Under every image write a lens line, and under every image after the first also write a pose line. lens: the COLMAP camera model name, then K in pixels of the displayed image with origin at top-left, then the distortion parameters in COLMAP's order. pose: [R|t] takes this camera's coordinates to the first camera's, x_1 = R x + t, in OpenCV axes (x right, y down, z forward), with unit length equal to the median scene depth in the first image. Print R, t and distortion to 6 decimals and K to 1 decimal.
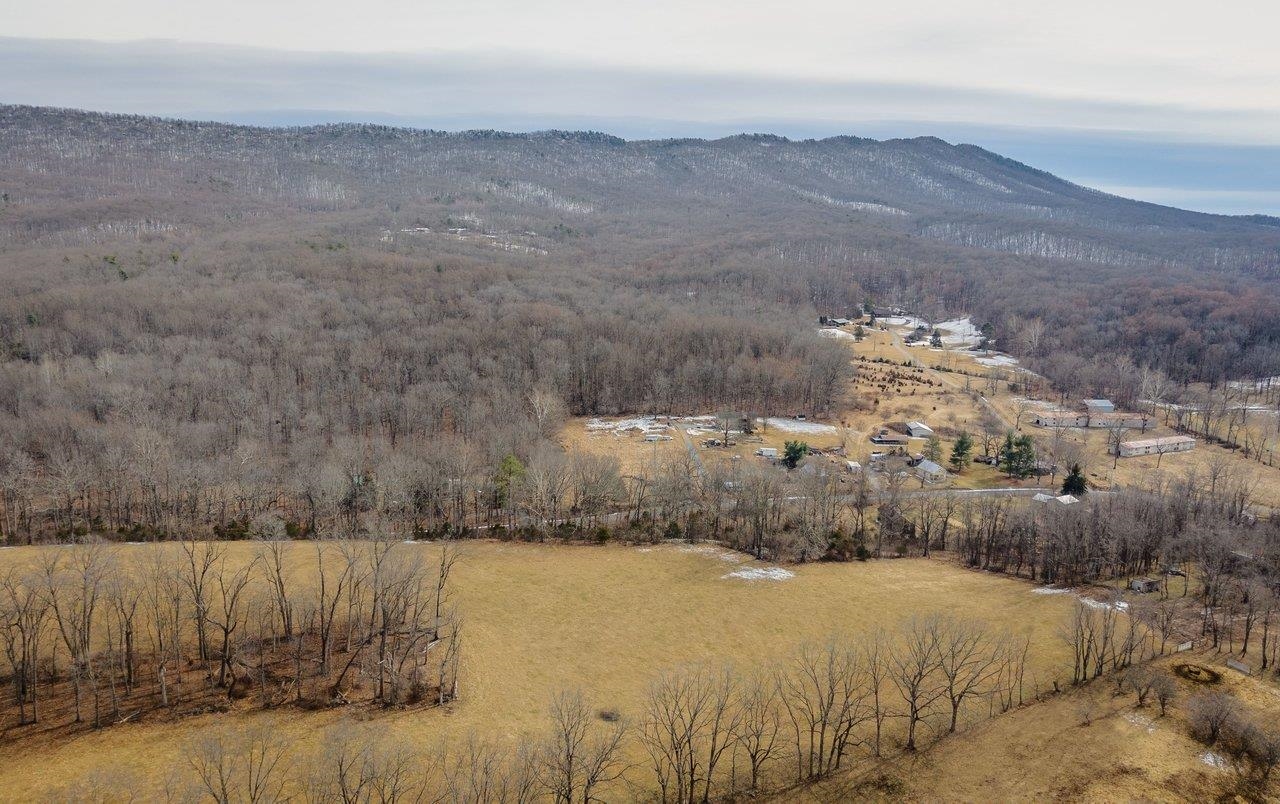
lens RADIAL K [[956.2, 0, 640.0], [0, 956.2, 402.0], [0, 0, 1]] dist [0.016402, -0.012133]
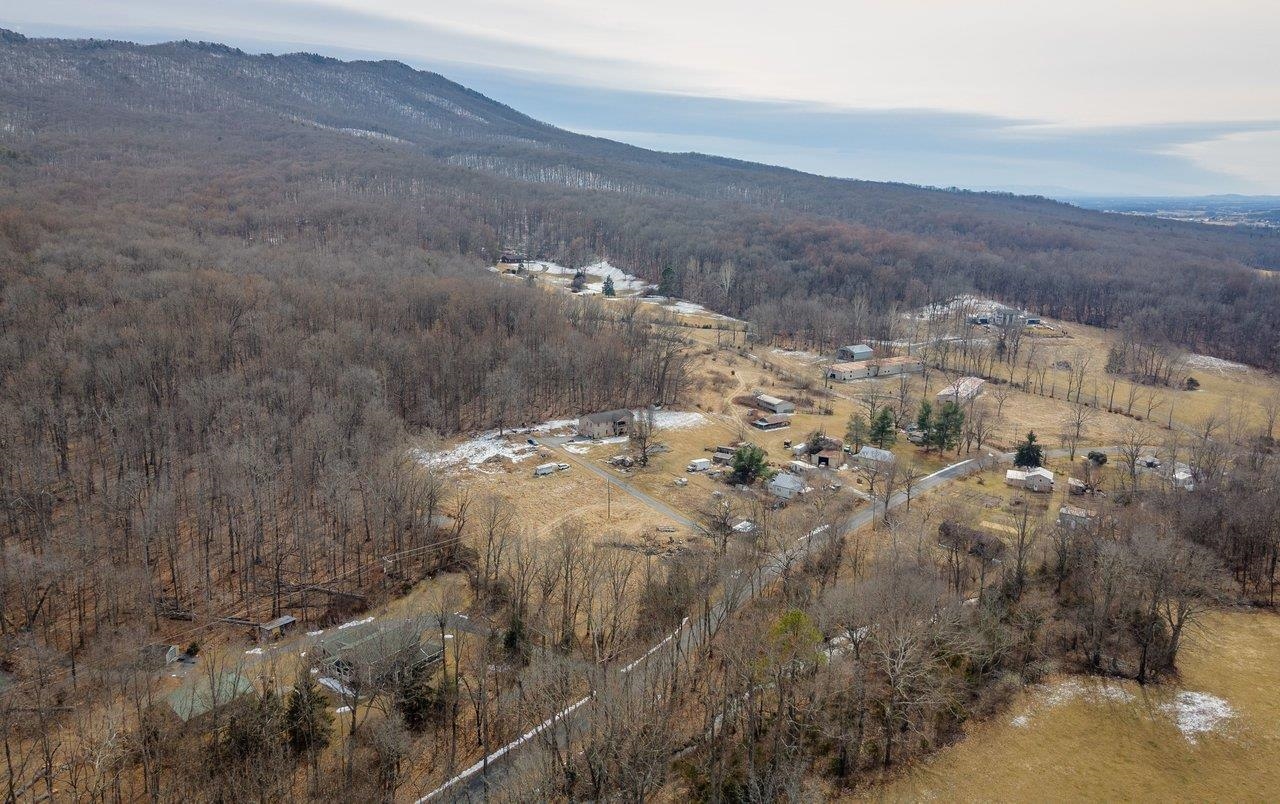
lens RADIAL K [[956.2, 0, 640.0], [0, 956.2, 402.0], [0, 0, 1]] dist [0.016402, -0.012133]
pose [[0.833134, -0.122501, 0.539335, -0.196033], [0.084678, 0.991918, 0.094491, -0.046479], [-0.546551, -0.033053, 0.836773, 0.258753]]
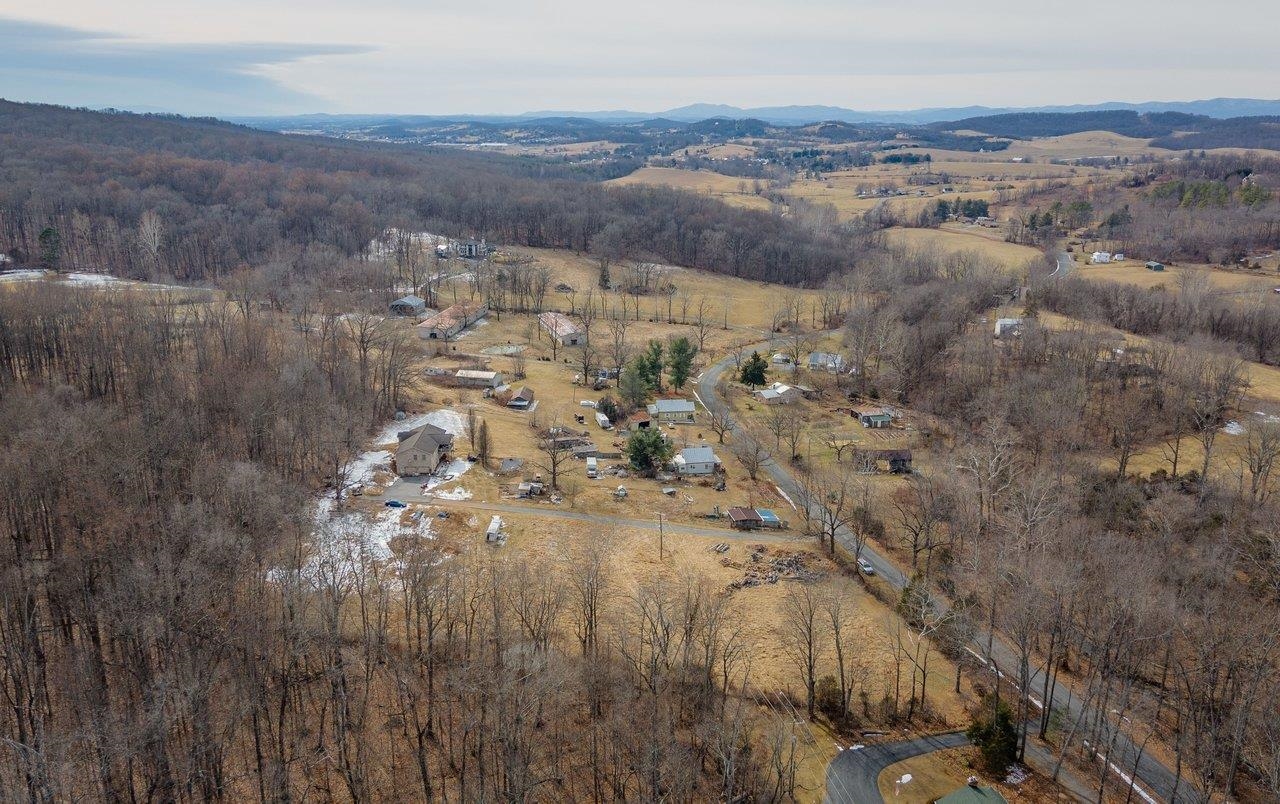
lens RADIAL K [[956.2, 0, 640.0], [0, 956.2, 402.0], [0, 0, 1]] dist [0.016402, -0.012133]
pose [[0.121610, -0.297693, 0.946884, -0.276652], [0.157454, 0.947671, 0.277718, -0.097997], [-0.980010, 0.115318, 0.162119, 0.559111]]
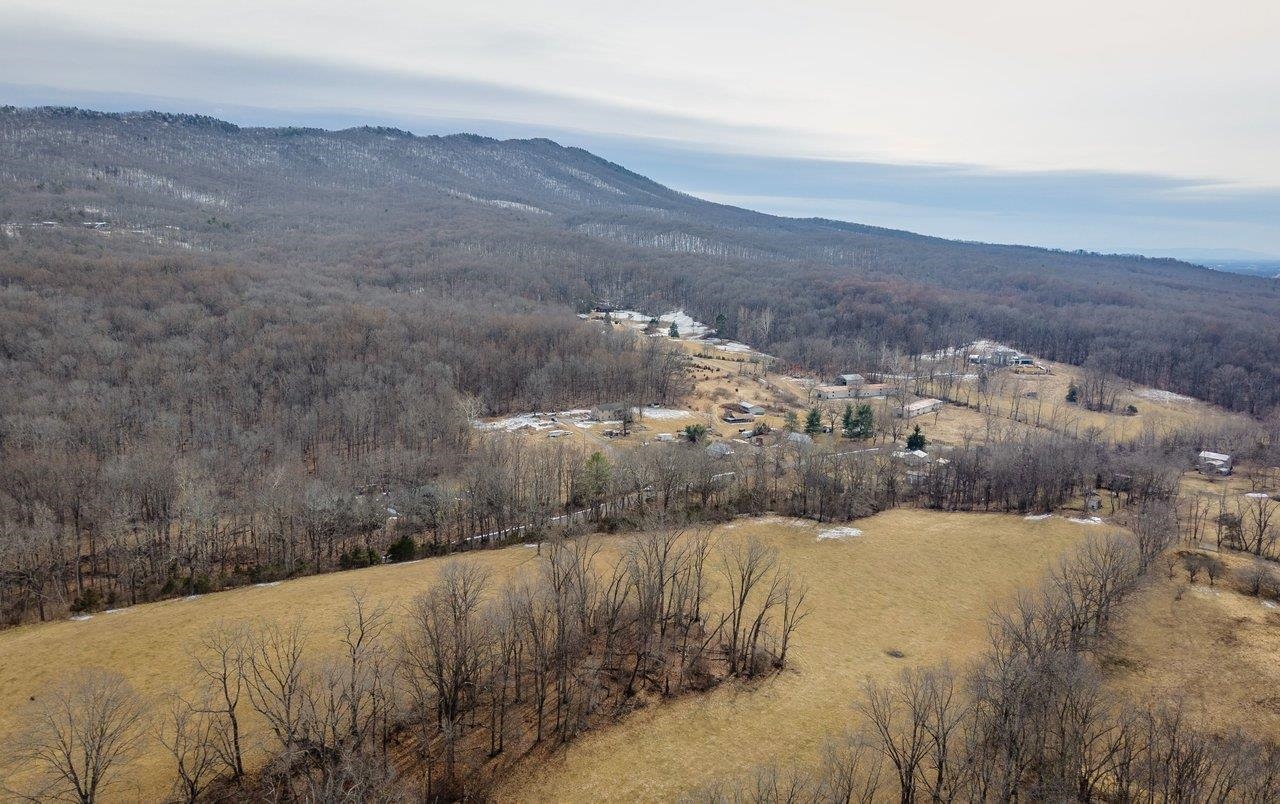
lens RADIAL K [[954.7, 0, 640.0], [0, 954.7, 402.0], [0, 0, 1]] dist [0.052528, -0.076847]
pose [[0.909254, -0.067479, 0.410735, -0.216026], [0.065714, 0.997668, 0.018433, -0.006436], [-0.411021, 0.010231, 0.911568, 0.013948]]
